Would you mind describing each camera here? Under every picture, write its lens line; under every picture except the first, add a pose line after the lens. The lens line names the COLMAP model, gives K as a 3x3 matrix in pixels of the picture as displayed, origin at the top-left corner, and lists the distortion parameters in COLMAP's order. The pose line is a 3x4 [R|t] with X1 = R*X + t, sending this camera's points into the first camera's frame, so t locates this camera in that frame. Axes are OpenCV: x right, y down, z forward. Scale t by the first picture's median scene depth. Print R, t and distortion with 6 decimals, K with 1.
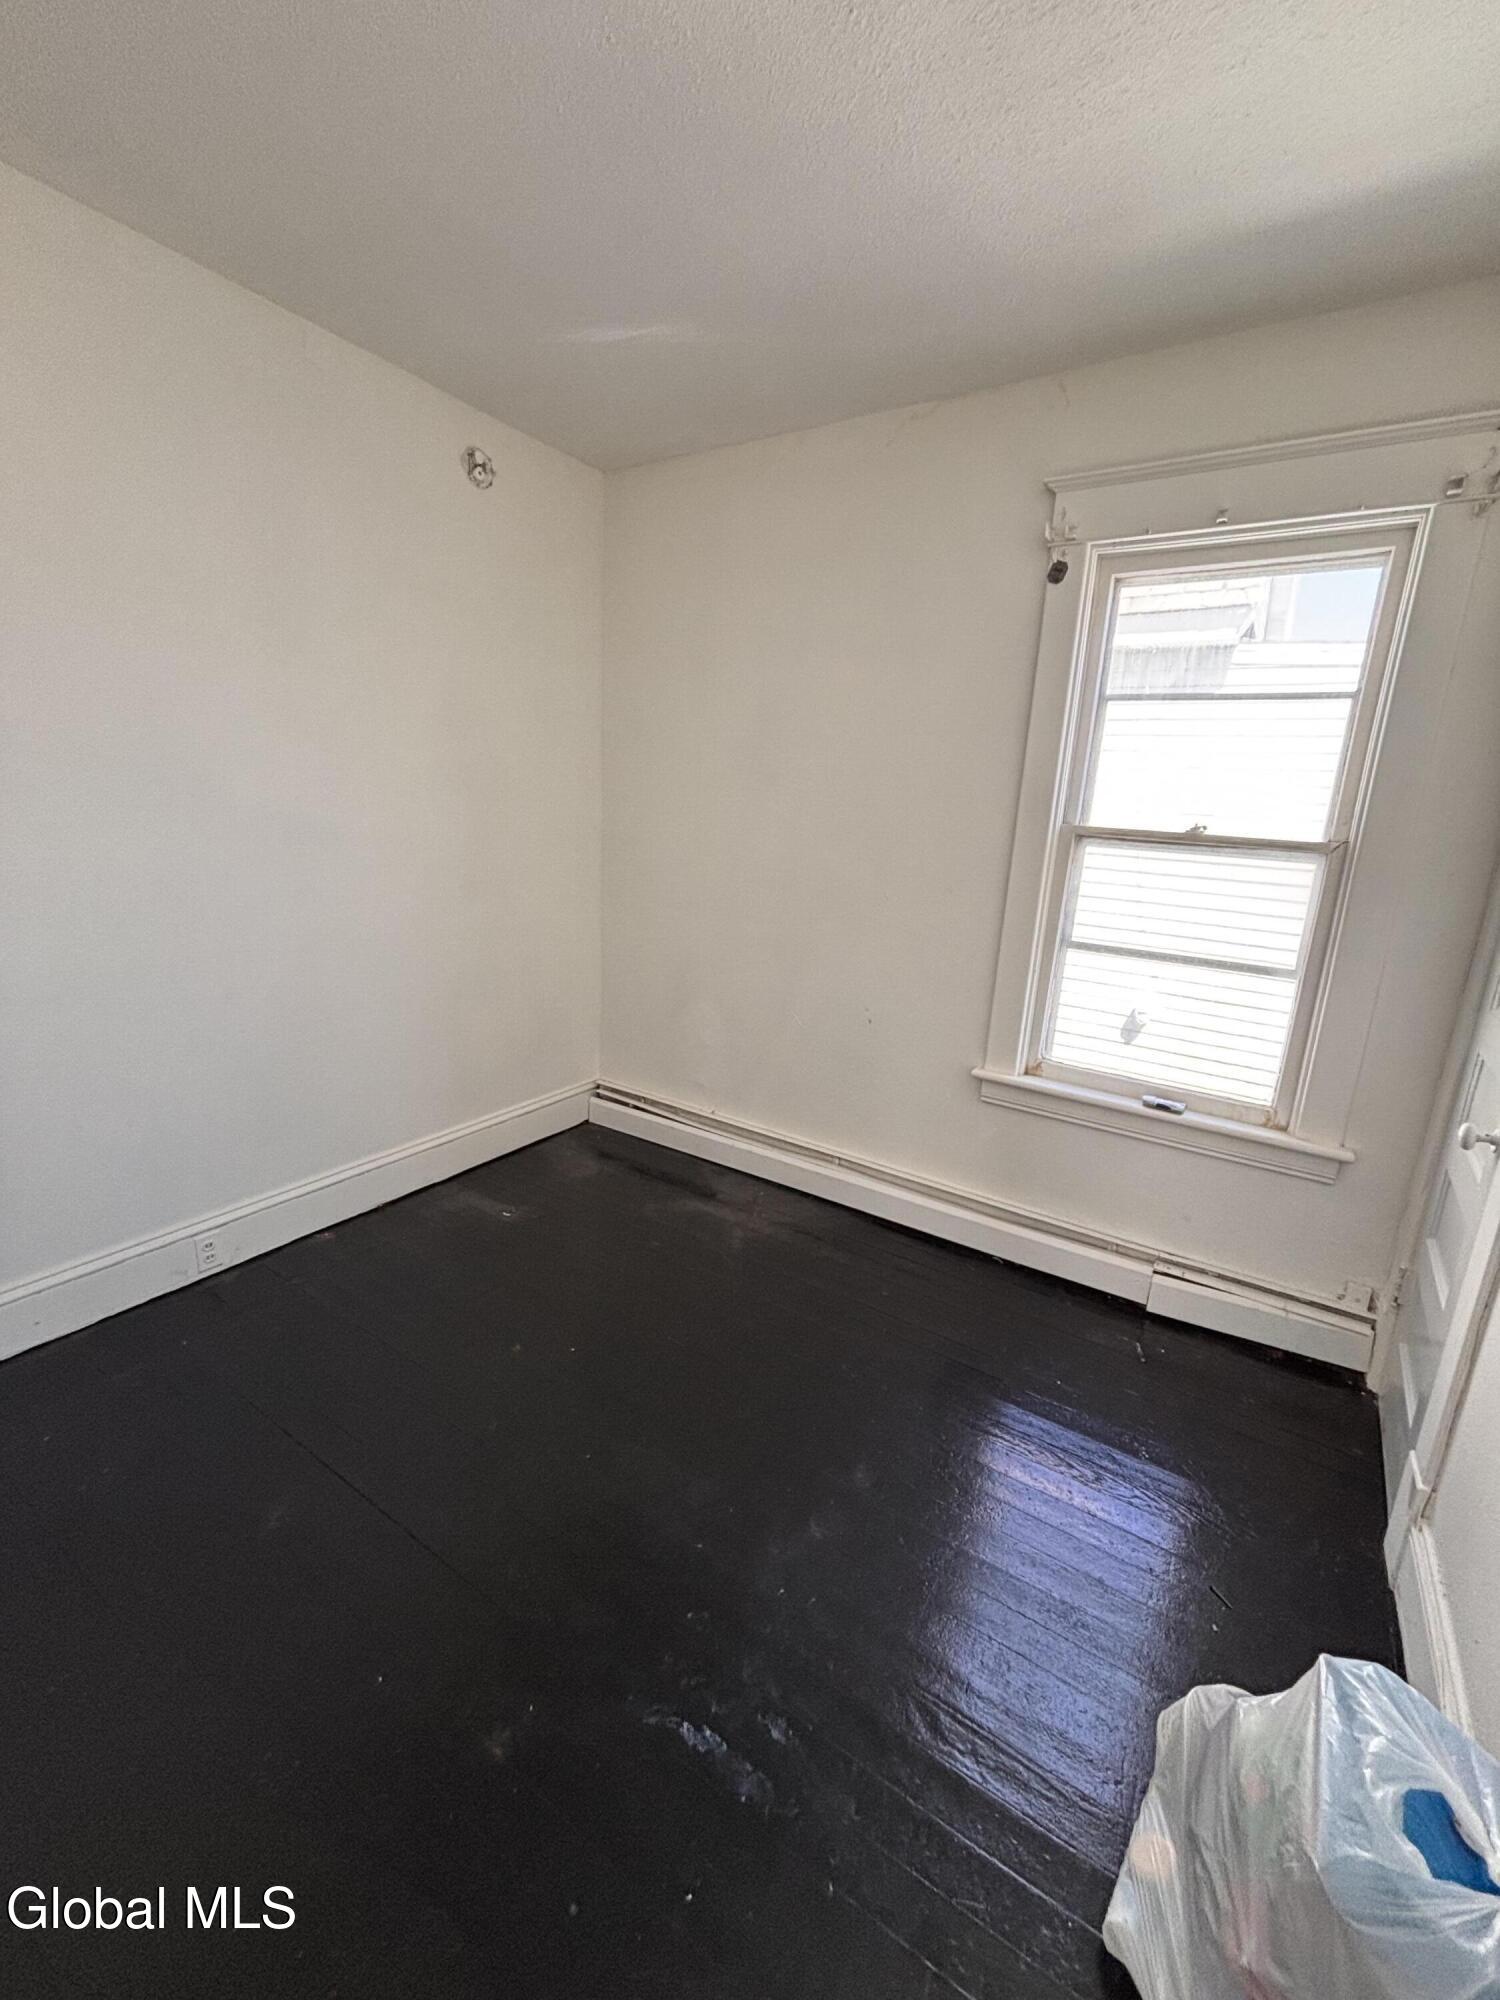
lens RADIAL K [[812.0, 0, 765.1], [0, 812.0, 996.0], [0, 0, 1]] dist [0.000149, 0.000039]
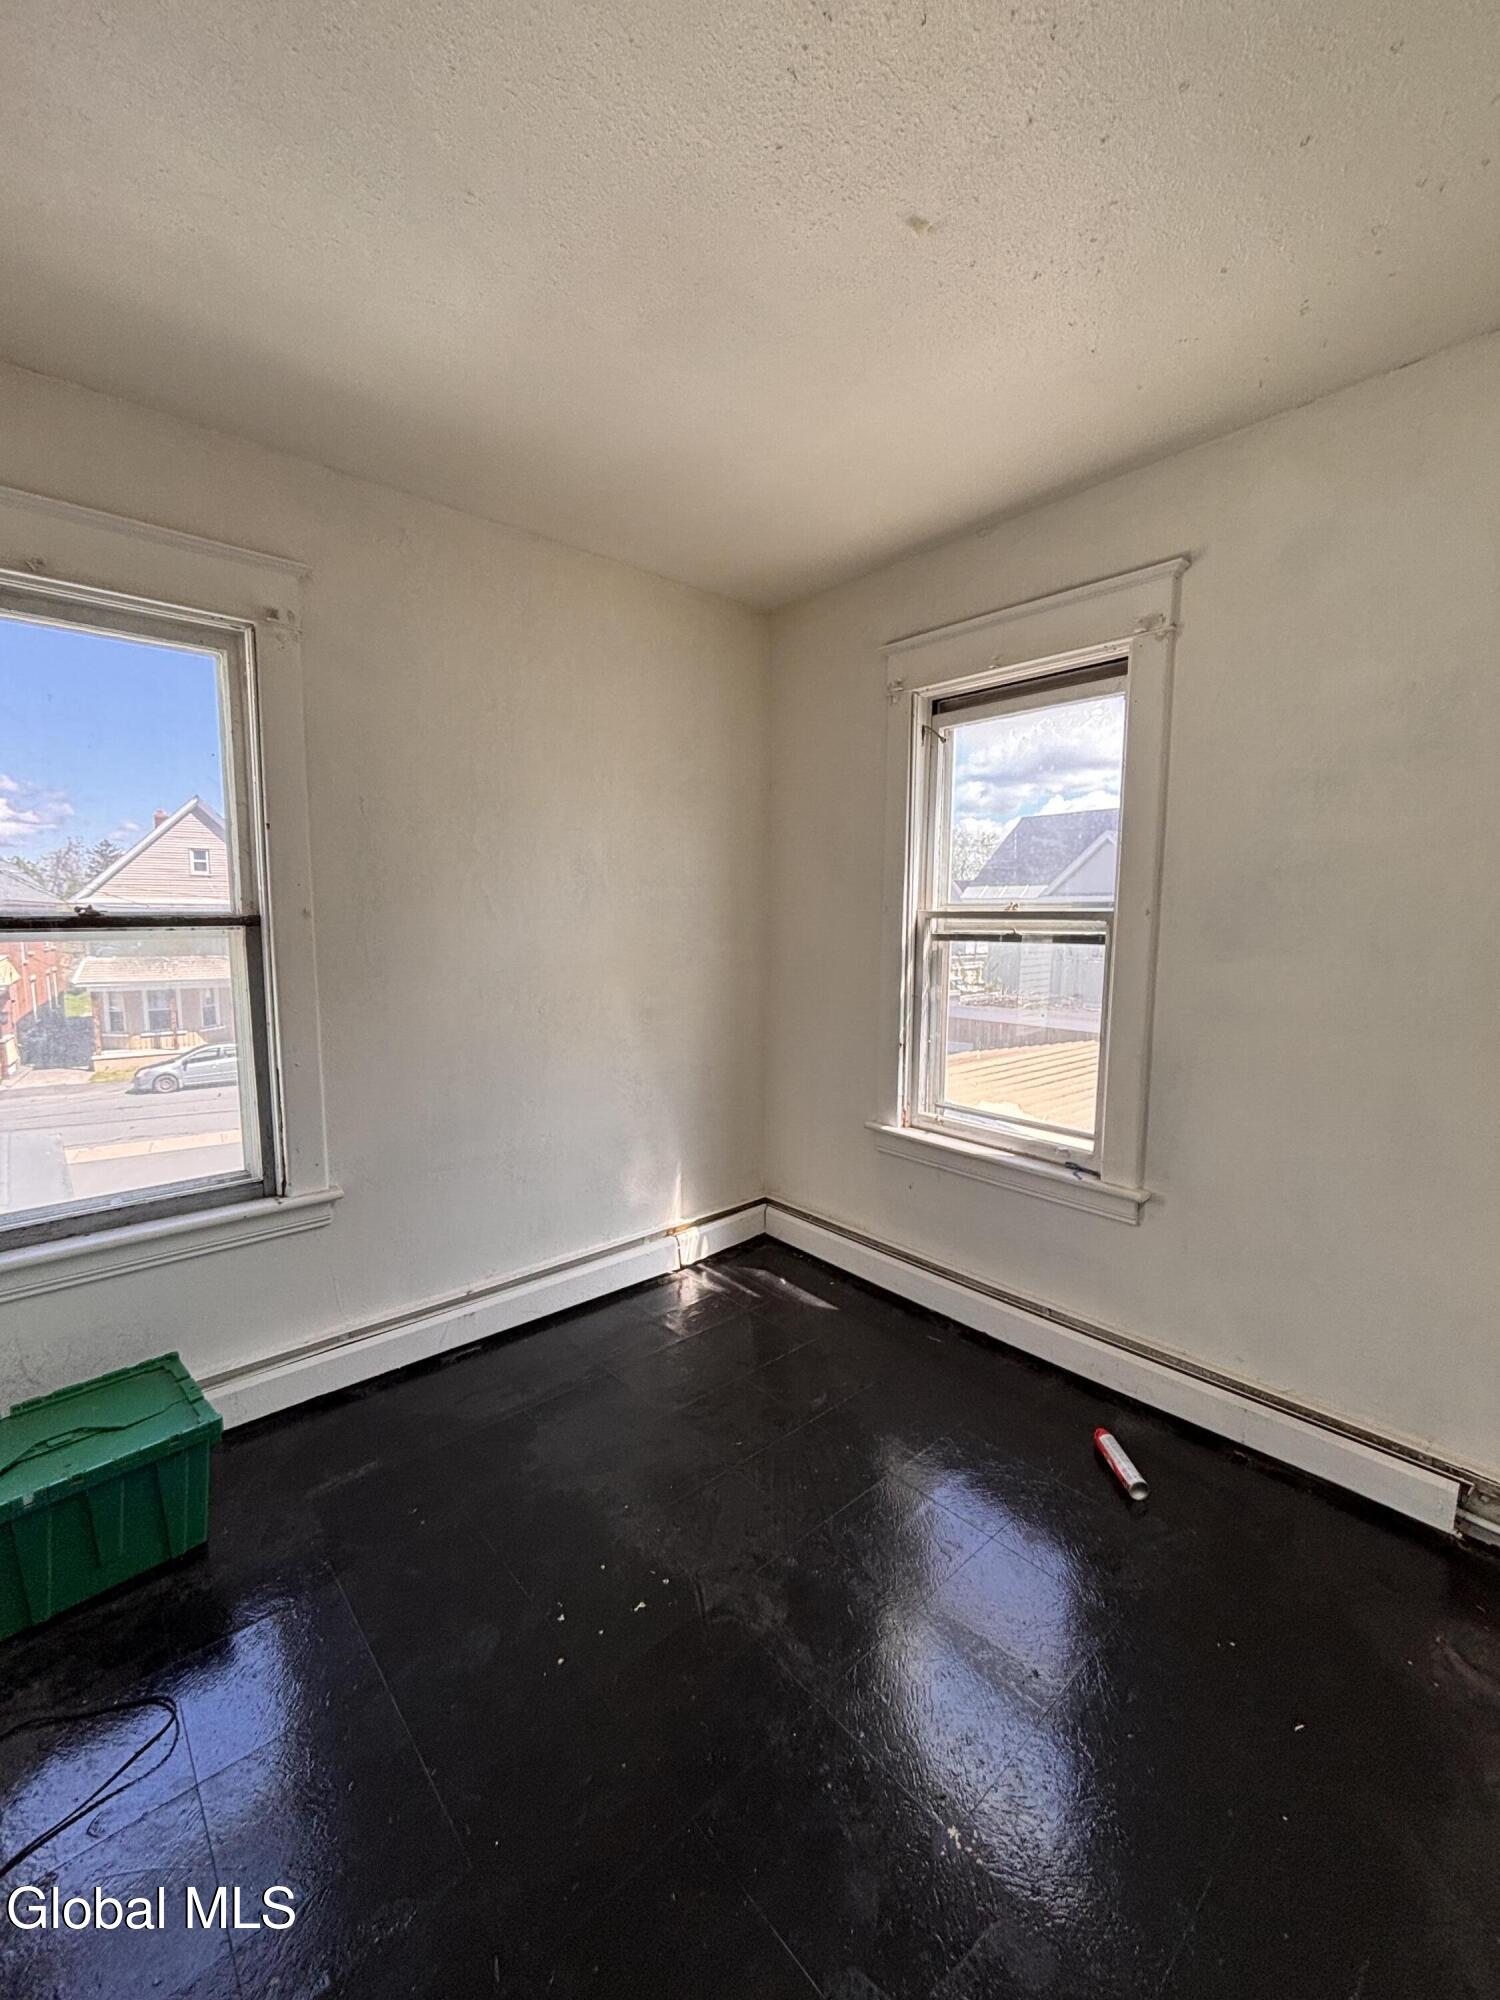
lens RADIAL K [[812.0, 0, 765.1], [0, 812.0, 996.0], [0, 0, 1]] dist [0.000149, 0.000039]
pose [[0.251386, -0.157862, 0.954927, -0.155666], [0.237749, 0.966453, 0.097180, -0.030863], [-0.938233, 0.202603, 0.280484, 0.095790]]
